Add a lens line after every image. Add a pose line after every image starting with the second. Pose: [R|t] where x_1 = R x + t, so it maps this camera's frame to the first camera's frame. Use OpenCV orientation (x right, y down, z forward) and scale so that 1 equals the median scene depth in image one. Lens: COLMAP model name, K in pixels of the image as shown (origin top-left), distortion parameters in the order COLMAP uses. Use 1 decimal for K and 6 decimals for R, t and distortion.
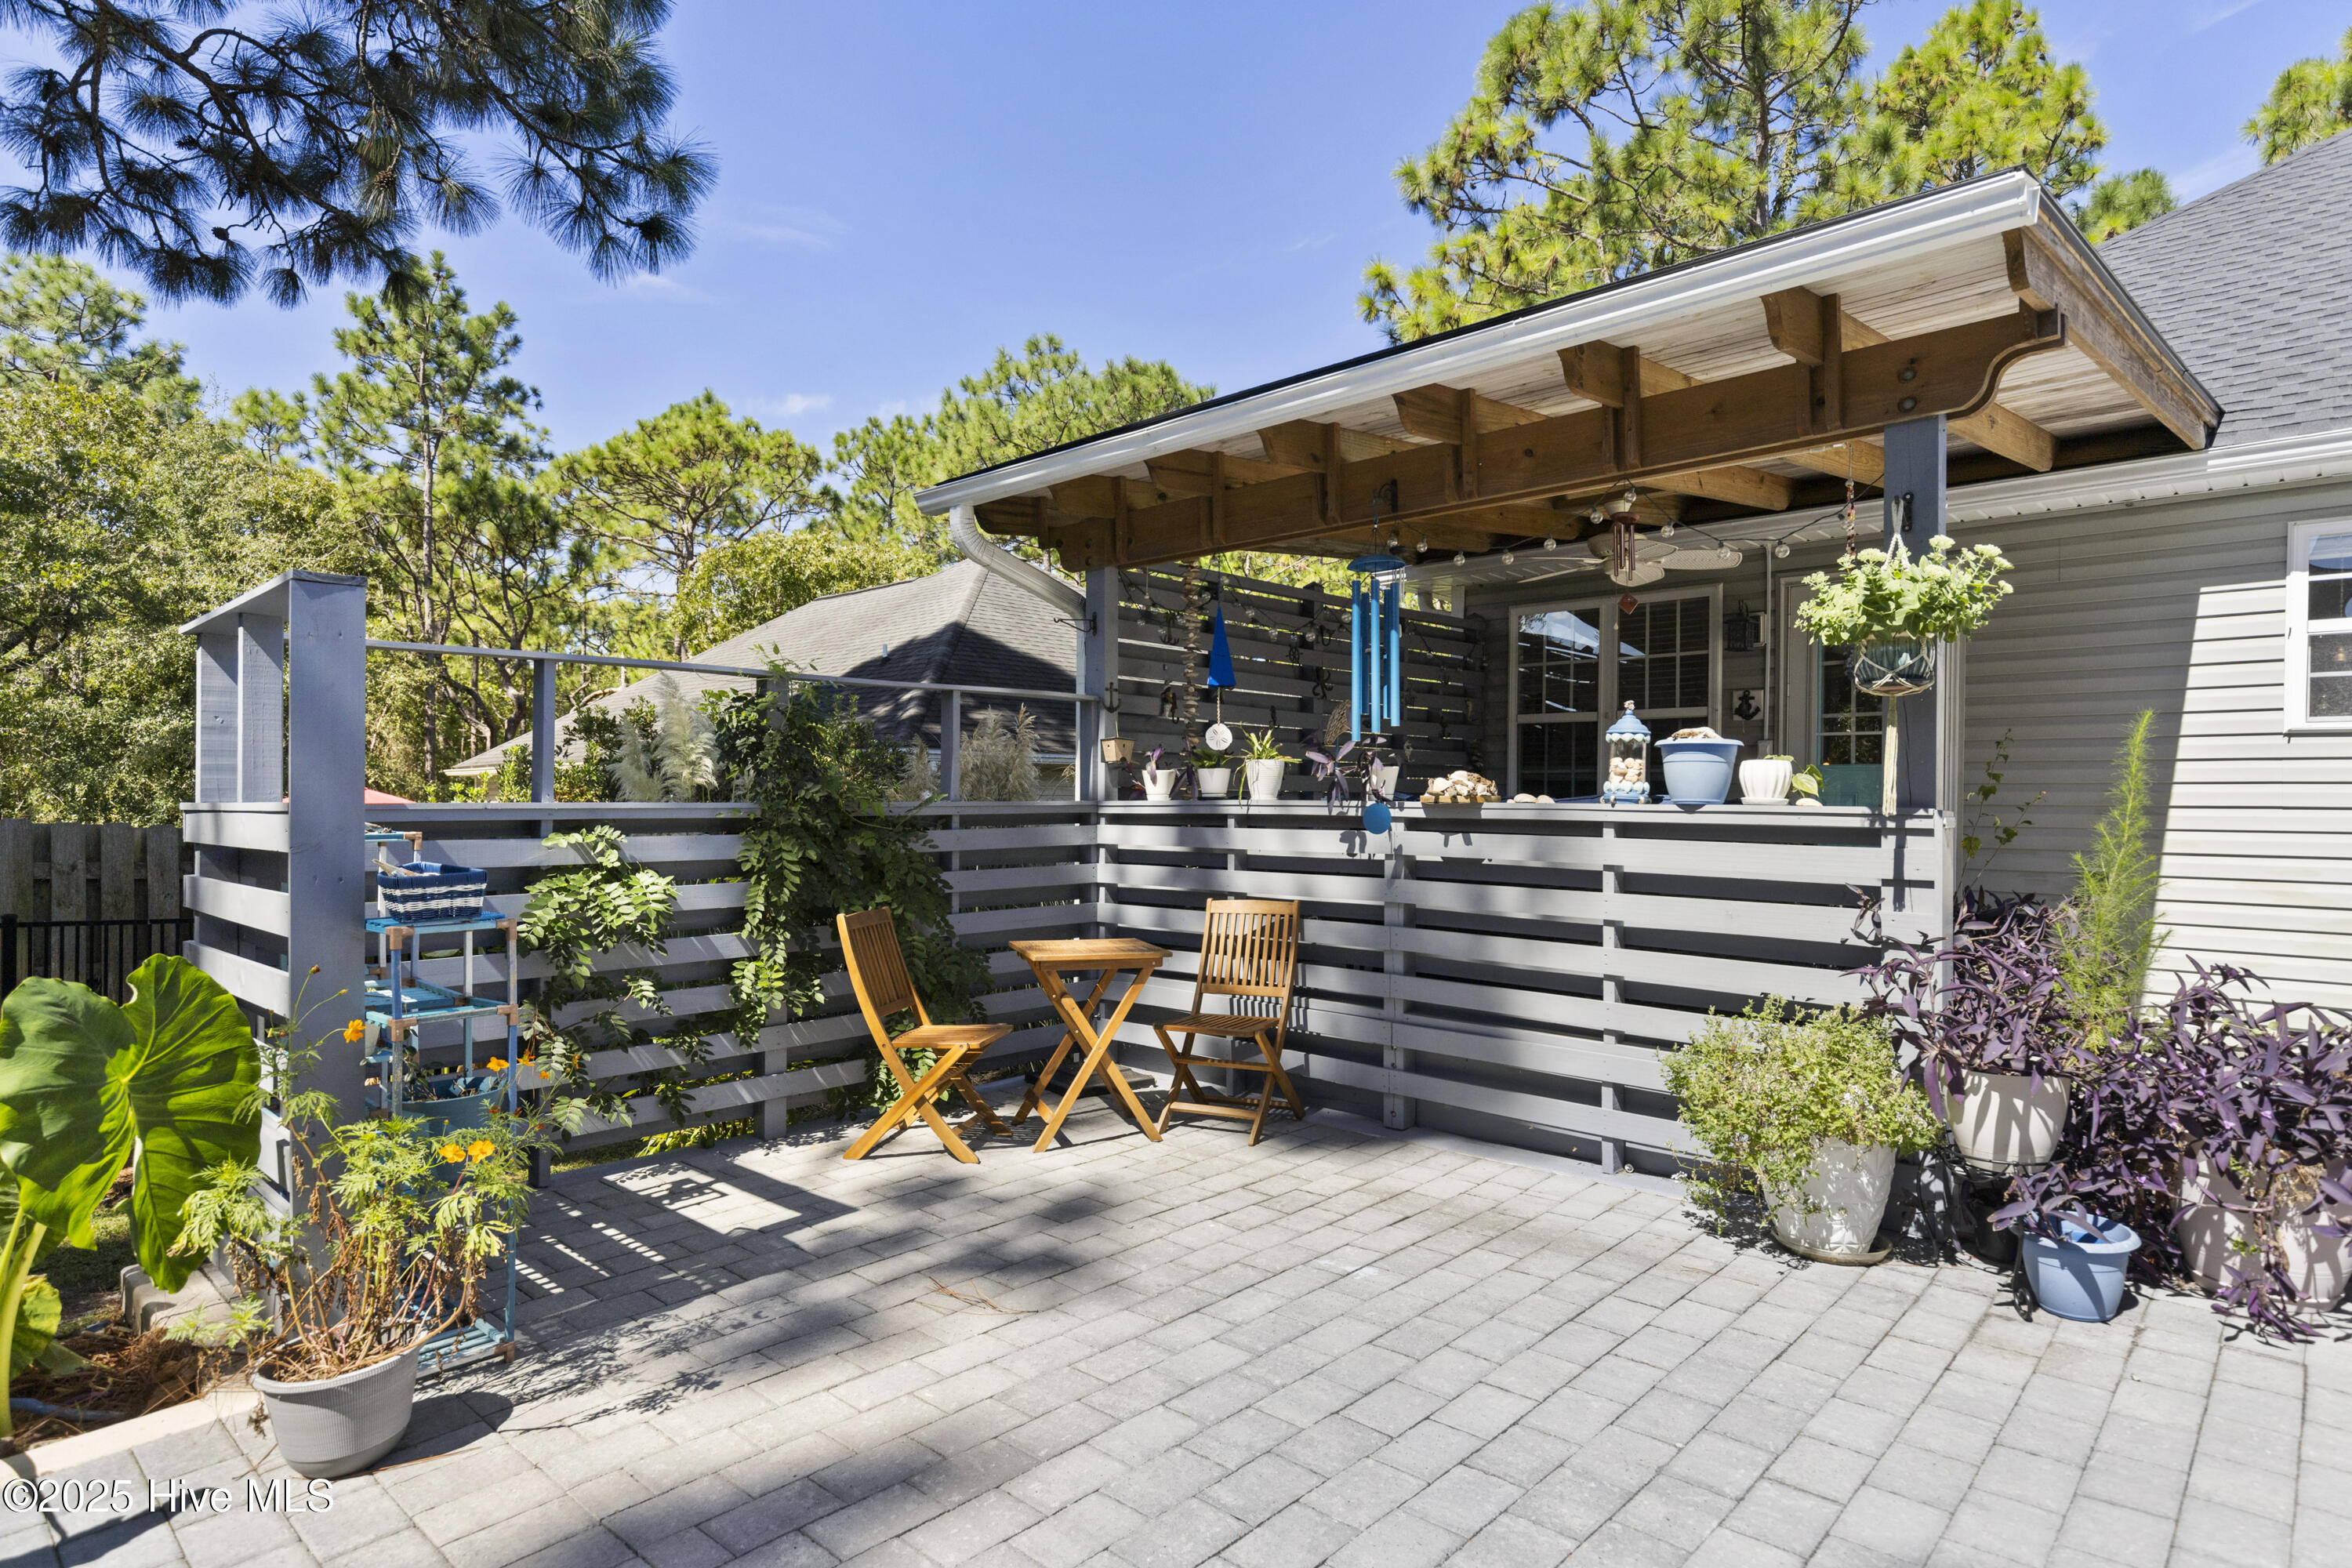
lens RADIAL K [[1262.4, 0, 1177.5], [0, 1262.4, 801.8], [0, 0, 1]] dist [0.035125, -0.033427]
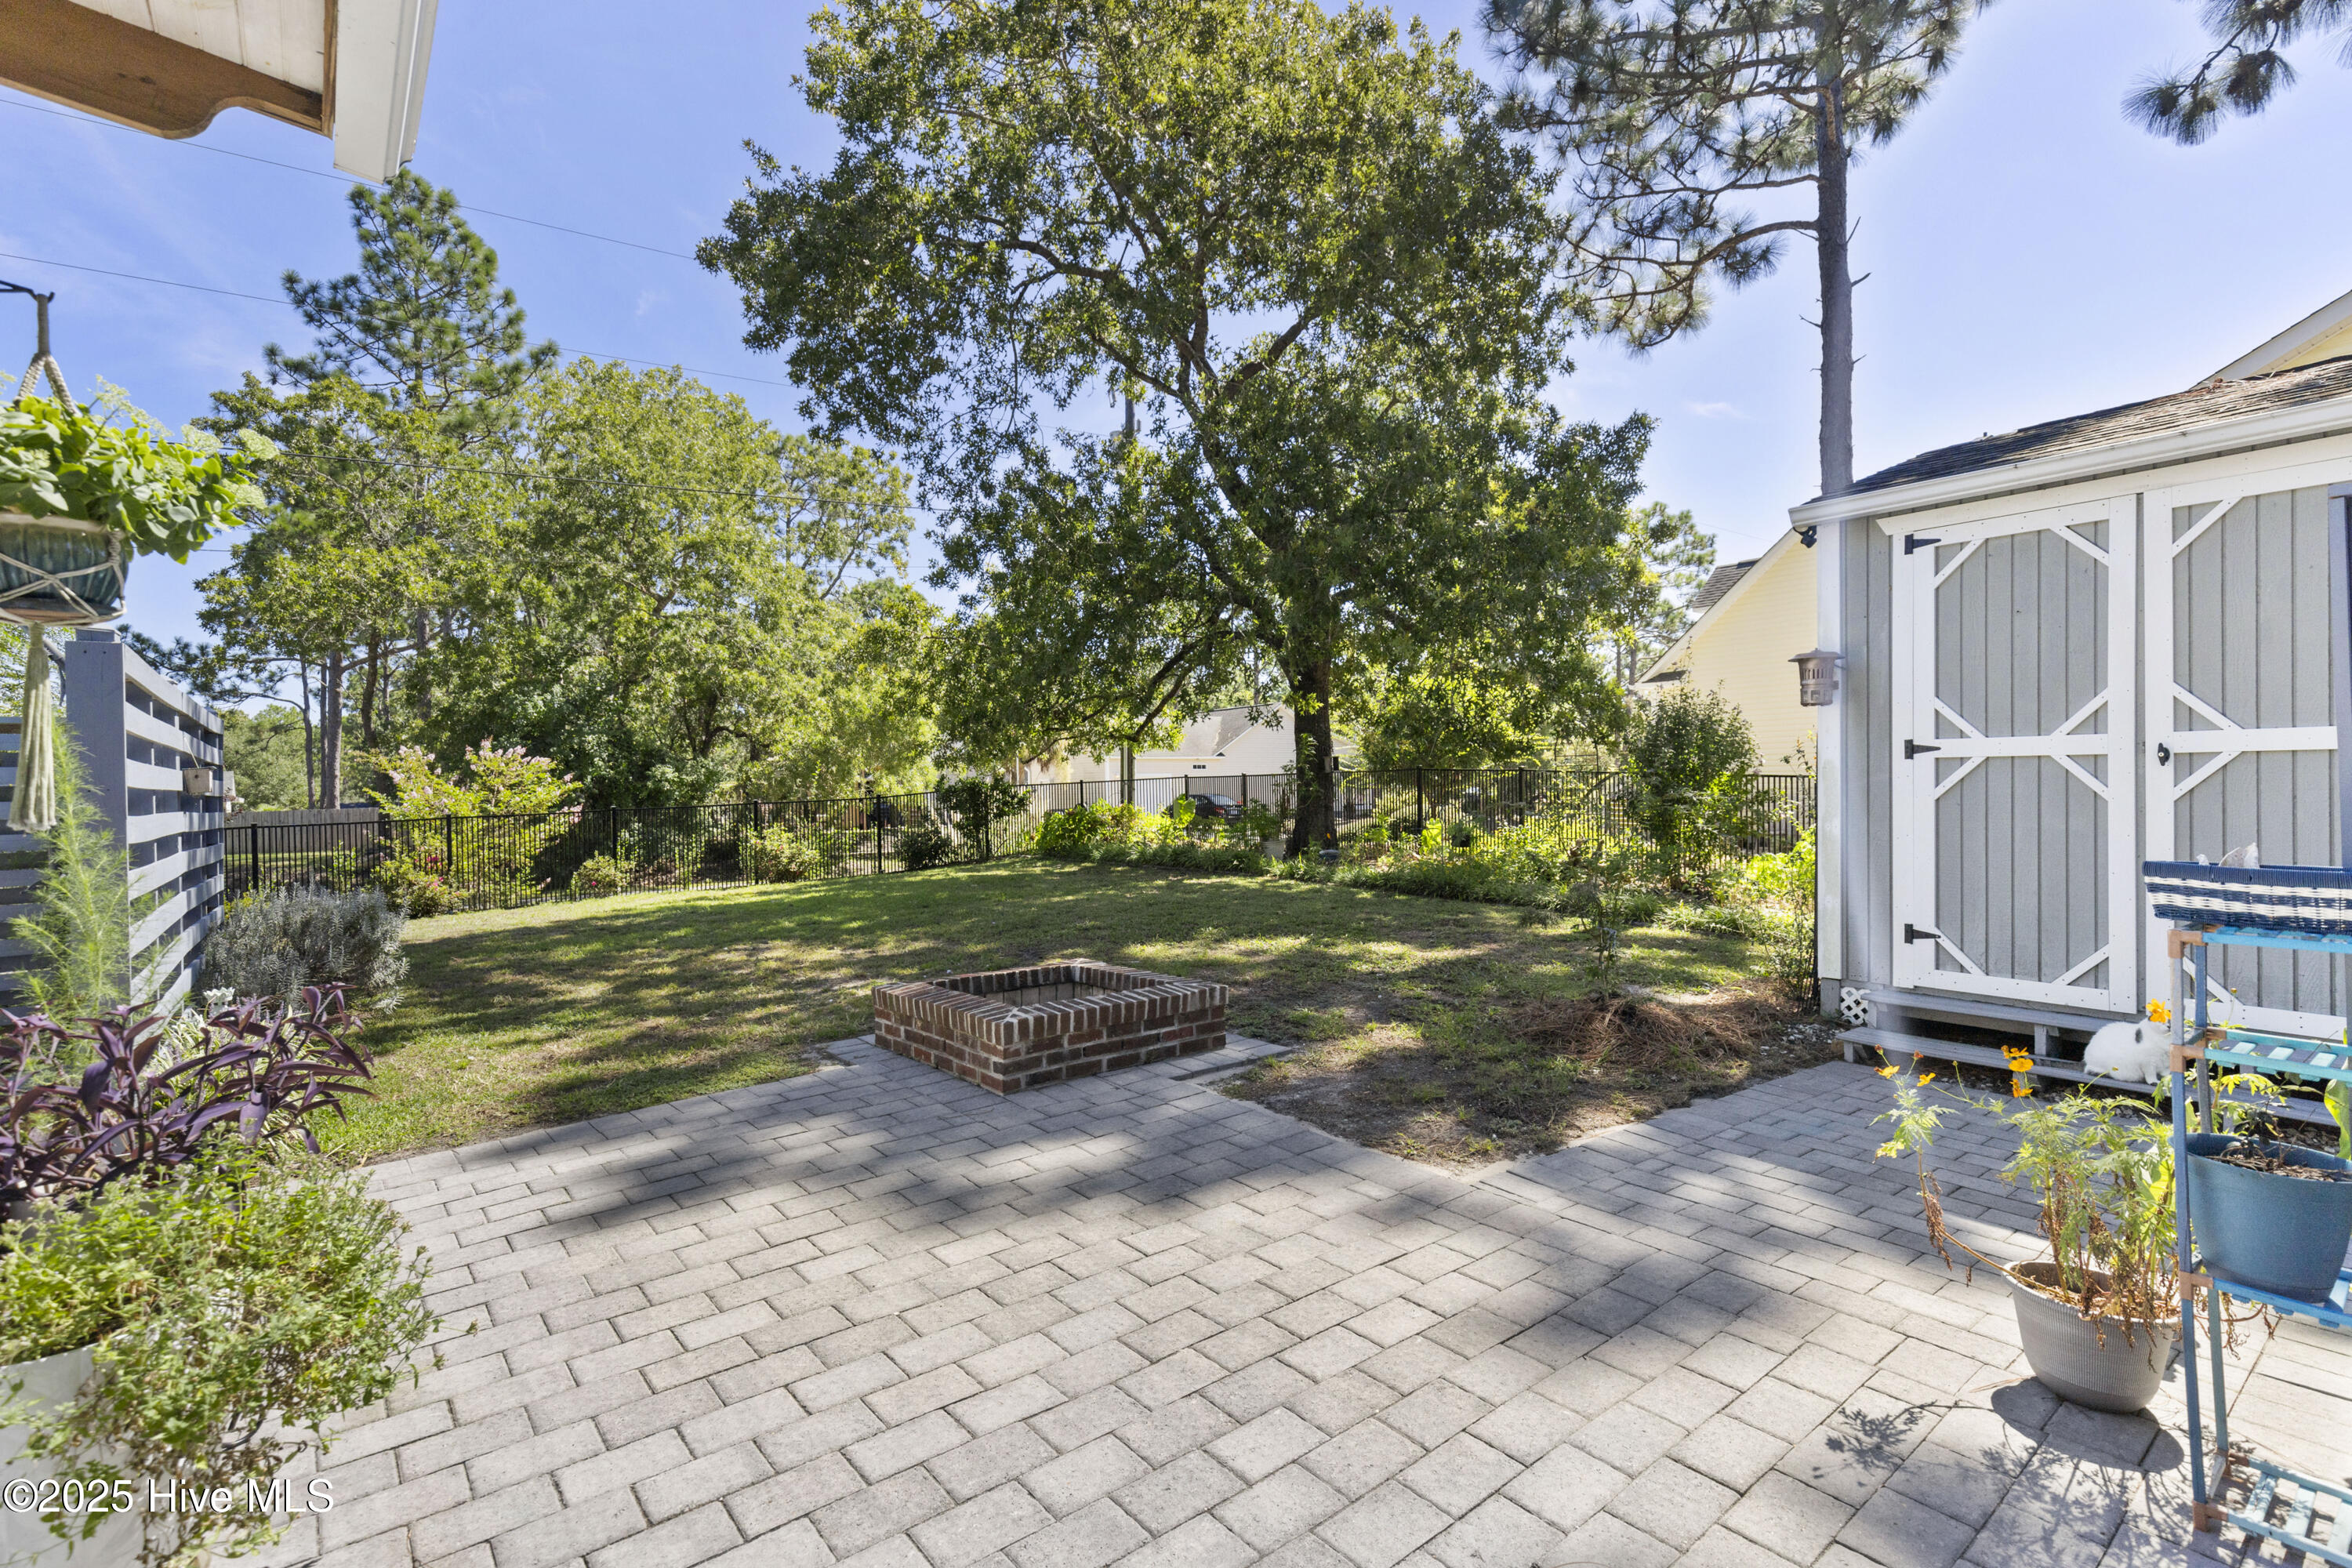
lens RADIAL K [[1063.7, 0, 1181.5], [0, 1063.7, 844.1], [0, 0, 1]] dist [-0.000865, -0.000001]
pose [[-0.992103, -0.004748, 0.125336, -0.005170], [0.001311, 0.998836, 0.048213, -0.001309], [-0.125419, 0.047997, -0.990942, 0.915409]]
